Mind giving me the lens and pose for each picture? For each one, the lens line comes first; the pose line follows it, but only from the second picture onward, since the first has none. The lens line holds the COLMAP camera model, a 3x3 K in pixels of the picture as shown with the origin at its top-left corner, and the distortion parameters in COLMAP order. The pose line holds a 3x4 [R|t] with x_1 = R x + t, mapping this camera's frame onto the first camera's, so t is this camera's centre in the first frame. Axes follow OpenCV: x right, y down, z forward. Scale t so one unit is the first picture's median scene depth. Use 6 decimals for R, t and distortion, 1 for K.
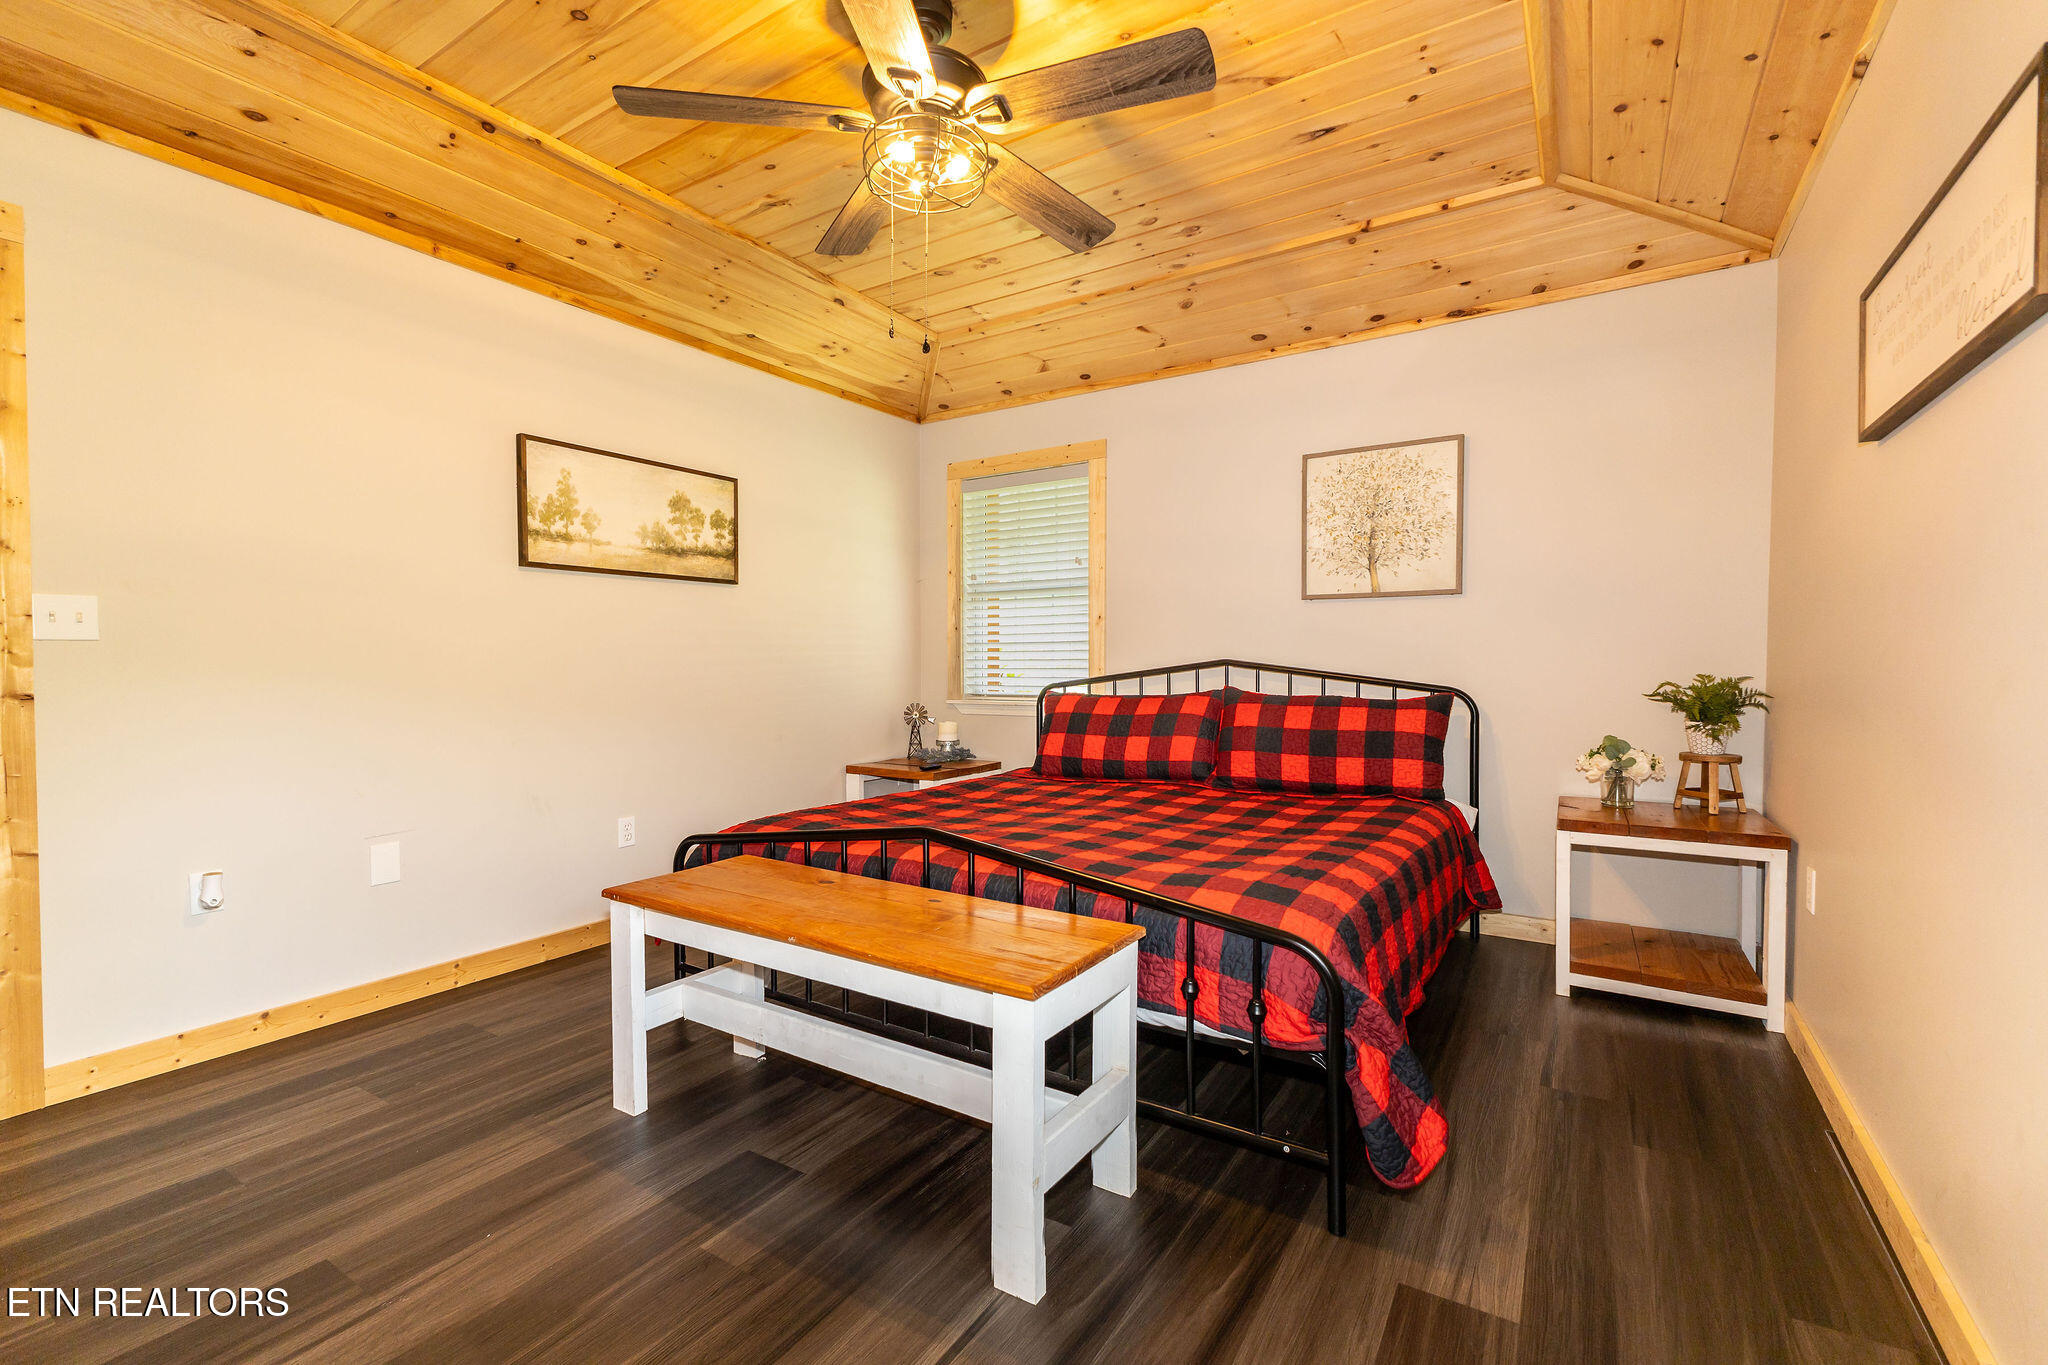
lens RADIAL K [[883.1, 0, 1021.4], [0, 883.1, 679.6], [0, 0, 1]] dist [0.016520, -0.000513]
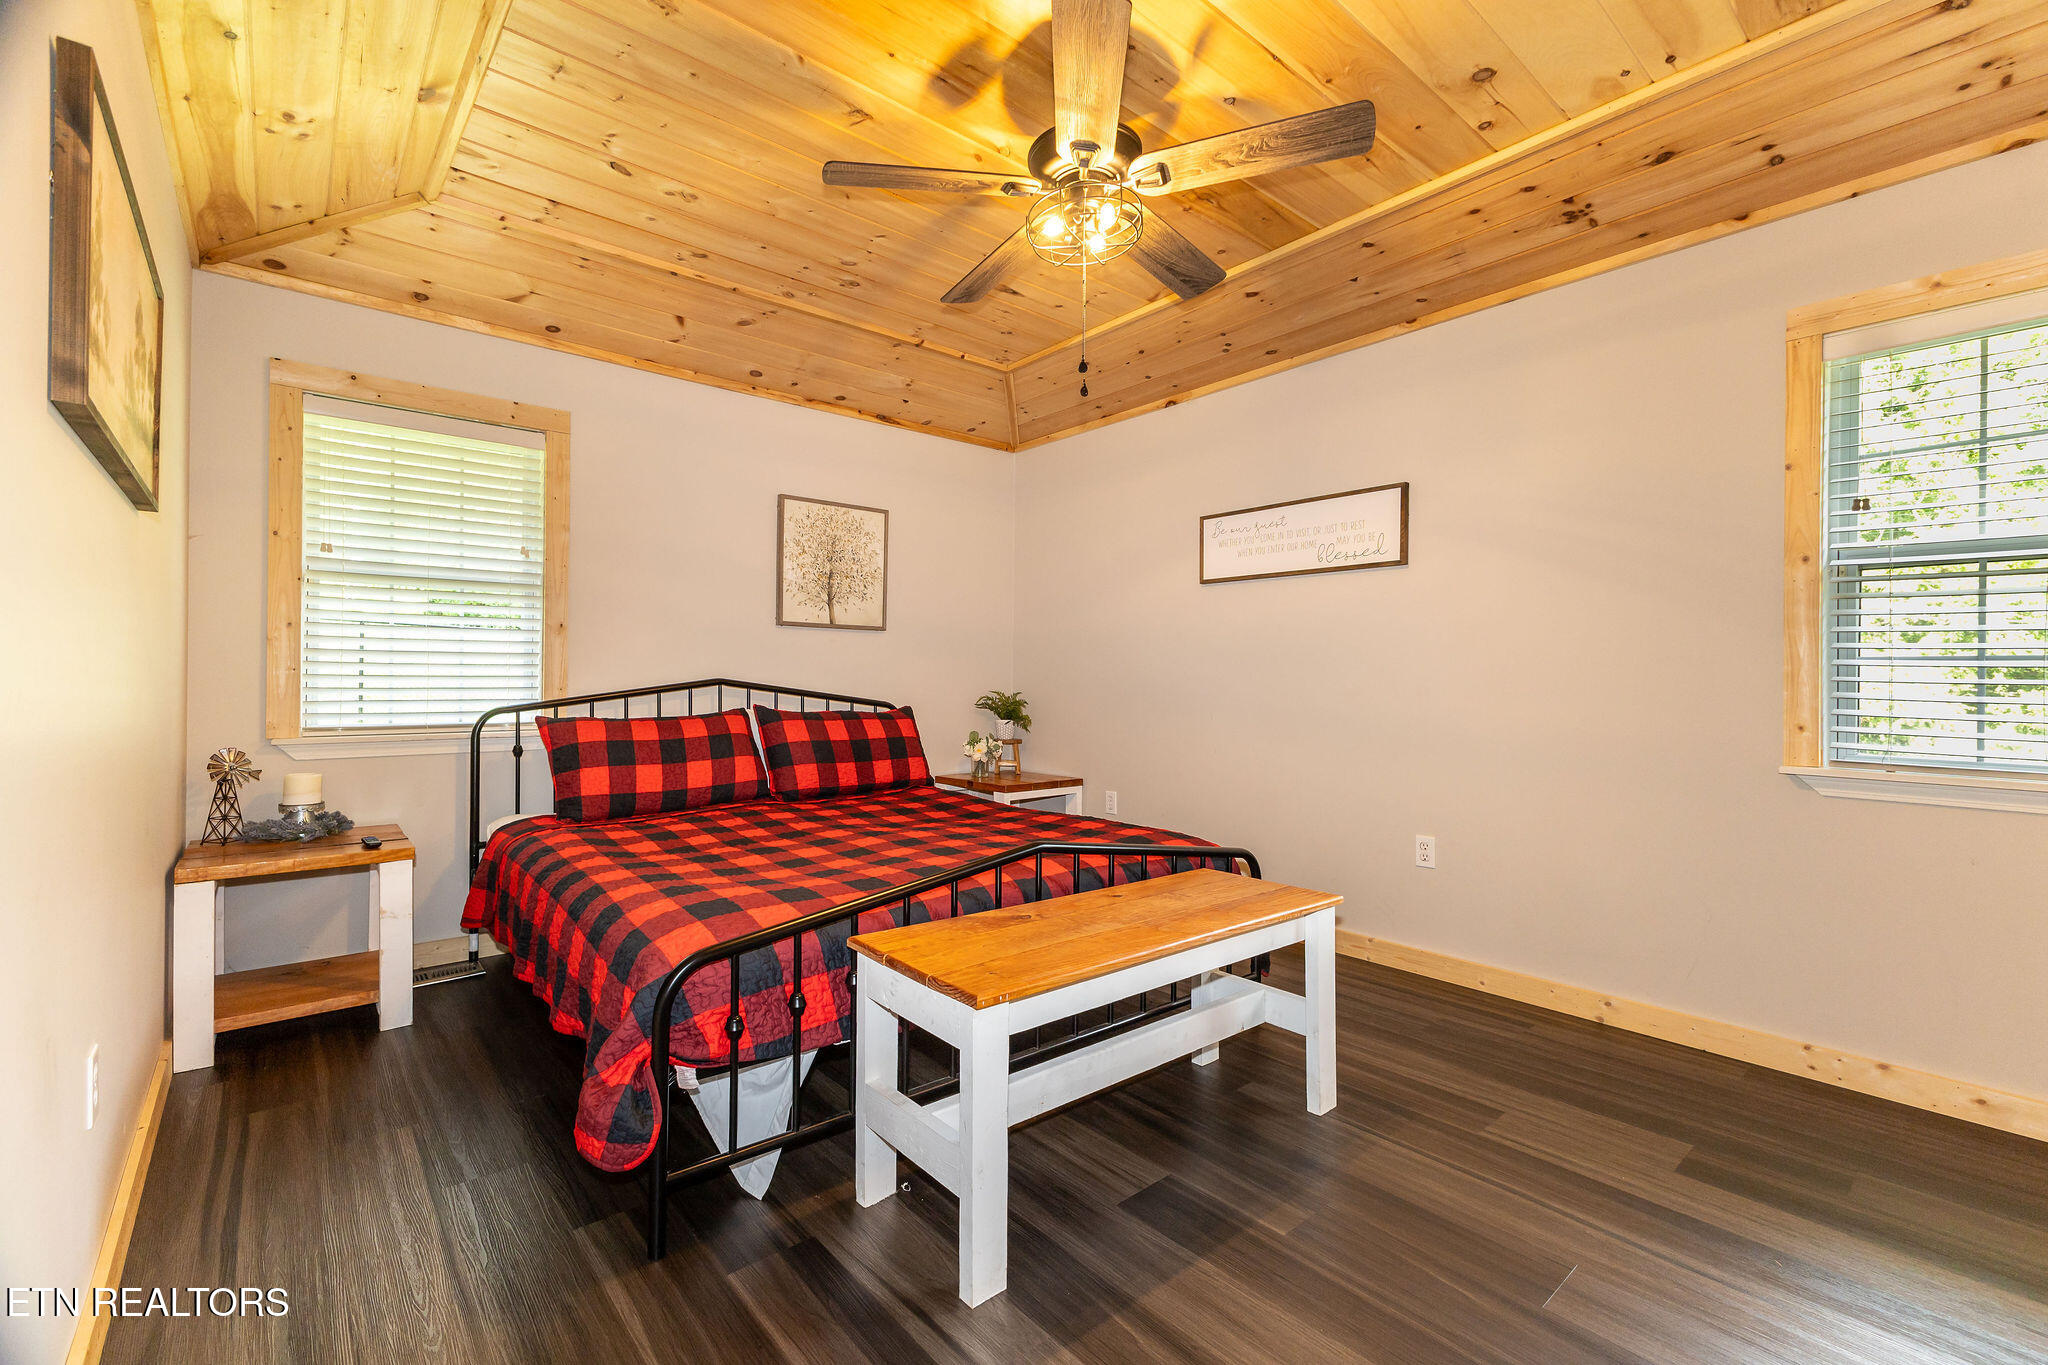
lens RADIAL K [[883.1, 0, 961.5], [0, 883.1, 679.3], [0, 0, 1]] dist [0.016520, -0.000513]
pose [[0.327626, 0.007694, 0.944776, -0.670403], [0.011880, 0.999854, -0.012263, -0.007201], [-0.944733, 0.015242, 0.327486, 0.447466]]
